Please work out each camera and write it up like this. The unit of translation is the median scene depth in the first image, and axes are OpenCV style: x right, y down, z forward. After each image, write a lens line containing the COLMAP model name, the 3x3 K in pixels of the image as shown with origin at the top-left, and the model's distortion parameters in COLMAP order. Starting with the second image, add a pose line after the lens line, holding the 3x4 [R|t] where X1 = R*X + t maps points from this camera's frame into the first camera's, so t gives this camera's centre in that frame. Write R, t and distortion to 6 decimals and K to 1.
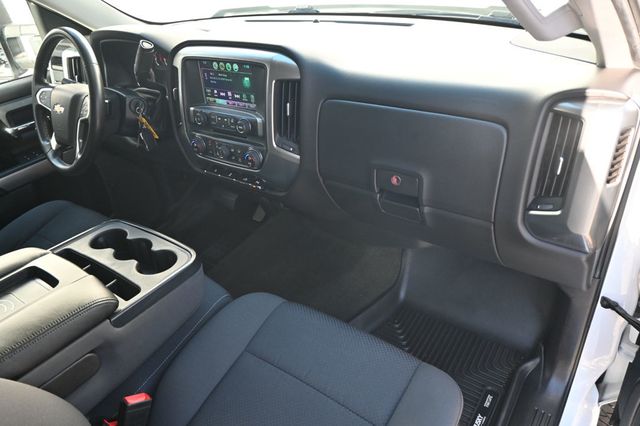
lens RADIAL K [[458.9, 0, 321.2], [0, 458.9, 212.0], [0, 0, 1]] dist [-0.003789, -0.000608]
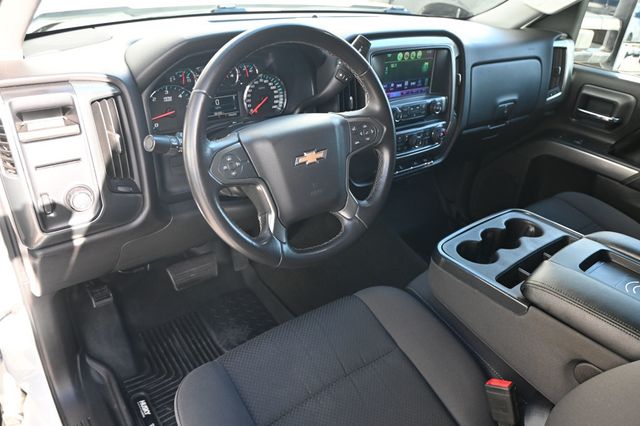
lens RADIAL K [[423.9, 0, 322.9], [0, 423.9, 208.9], [0, 0, 1]] dist [-0.033663, 0.001953]
pose [[0.272509, -0.394810, 0.877419, -1.181452], [0.411996, 0.871980, 0.264404, -0.341352], [-0.869481, 0.289441, 0.400283, 0.879585]]
